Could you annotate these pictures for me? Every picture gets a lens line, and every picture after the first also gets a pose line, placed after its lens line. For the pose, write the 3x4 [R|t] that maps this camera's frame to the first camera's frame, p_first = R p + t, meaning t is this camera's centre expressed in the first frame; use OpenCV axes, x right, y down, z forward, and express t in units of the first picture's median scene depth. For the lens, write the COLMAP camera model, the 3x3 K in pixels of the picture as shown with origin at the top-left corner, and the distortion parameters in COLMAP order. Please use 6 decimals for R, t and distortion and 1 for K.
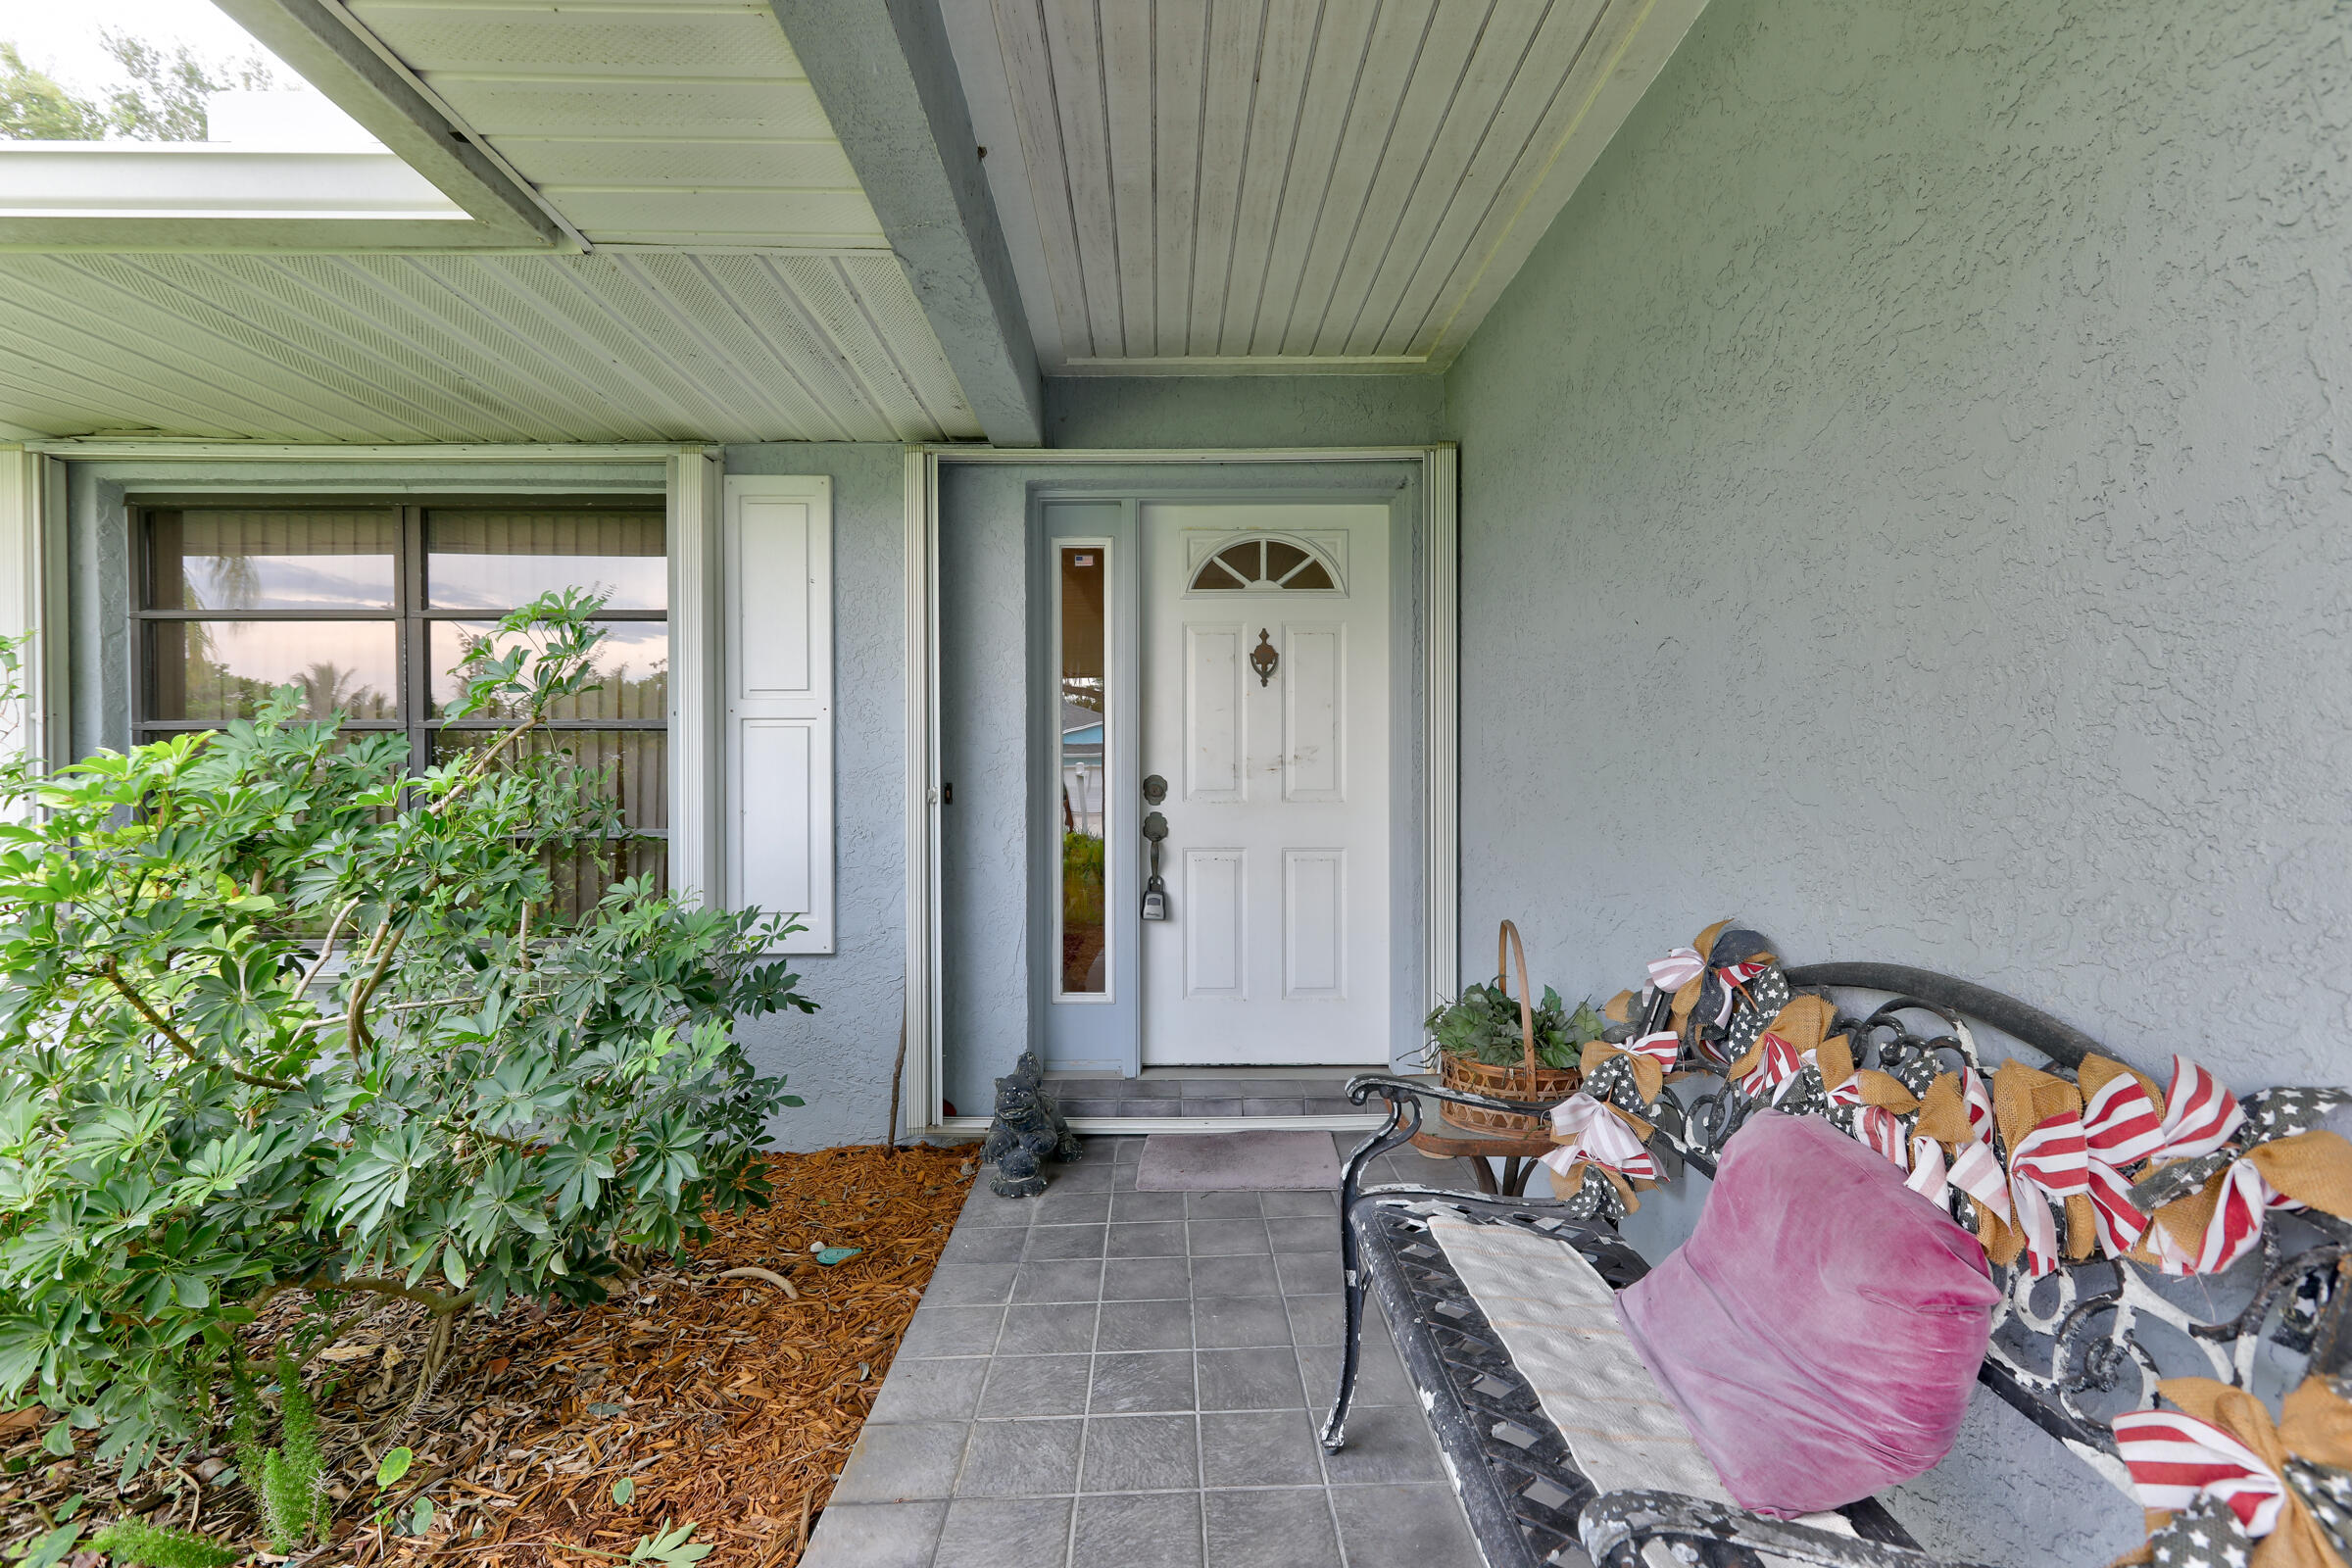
lens RADIAL K [[1055.8, 0, 1171.0], [0, 1055.8, 791.7], [0, 0, 1]] dist [0.017096, 0.003418]
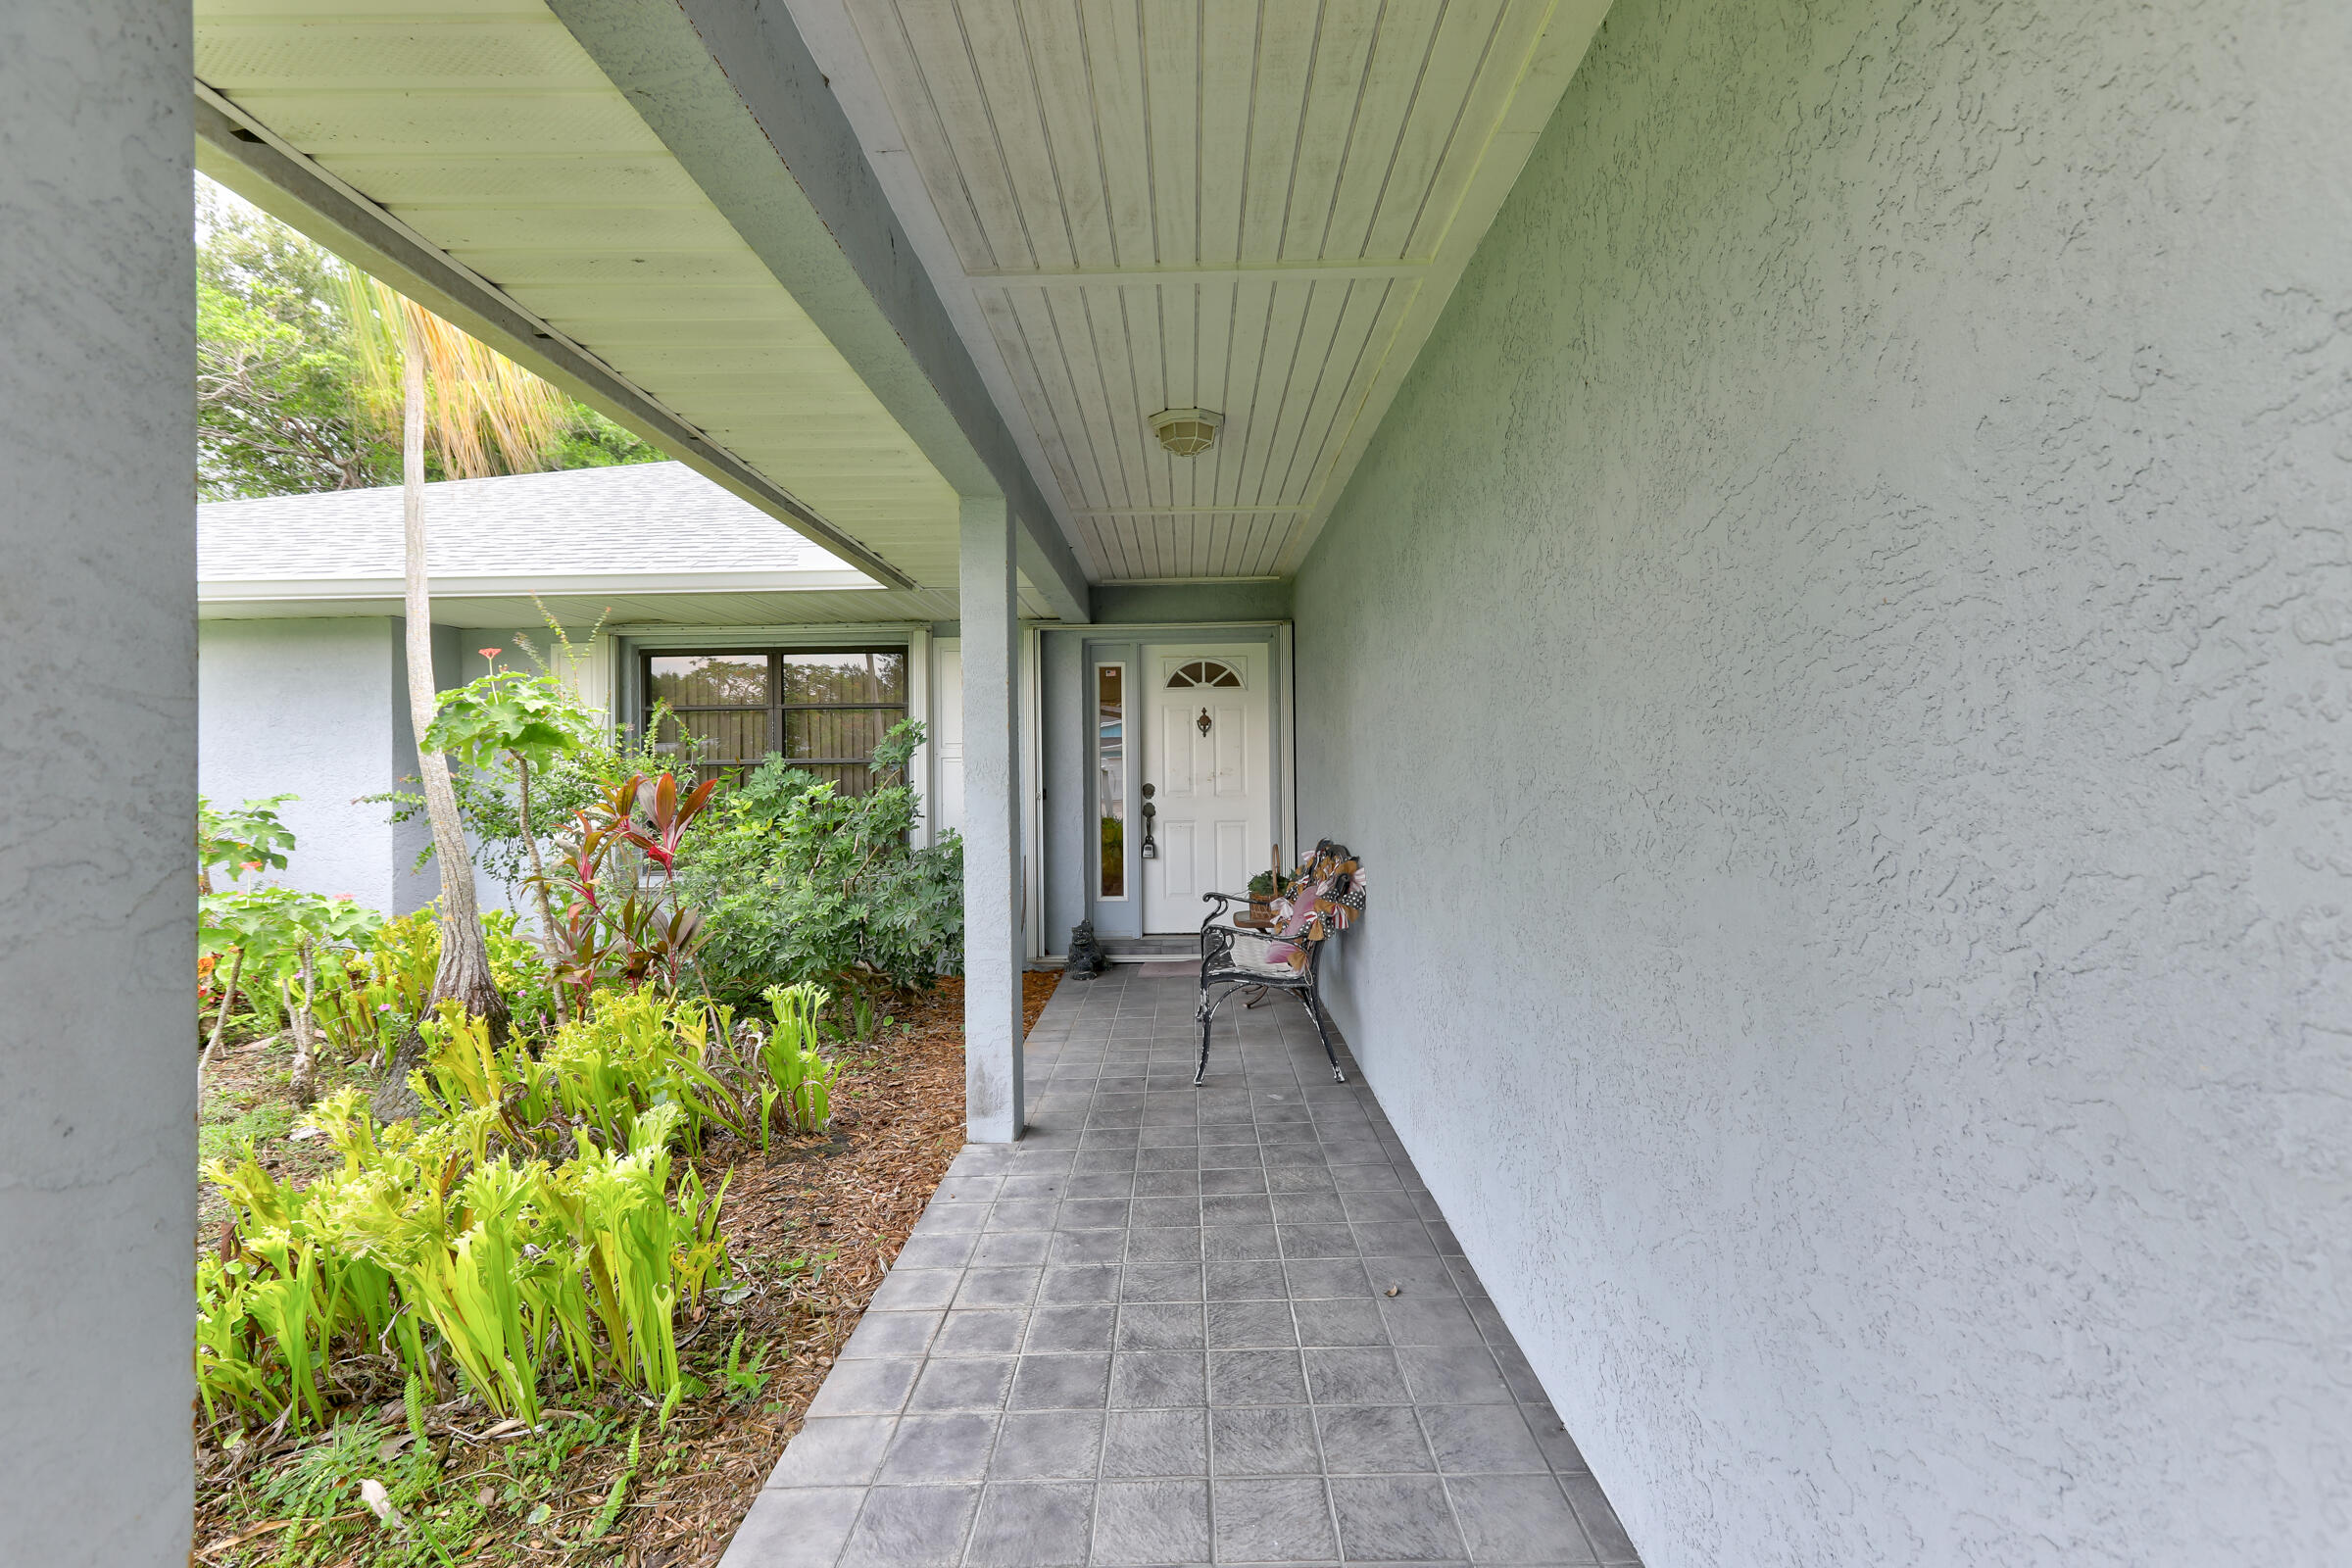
lens RADIAL K [[1055.8, 0, 1183.9], [0, 1055.8, 775.7], [0, 0, 1]] dist [0.017096, 0.003418]
pose [[0.999826, -0.008464, -0.016616, 0.083105], [0.008423, 0.999961, -0.002560, -0.024868], [0.016637, 0.002420, 0.999859, -0.946652]]
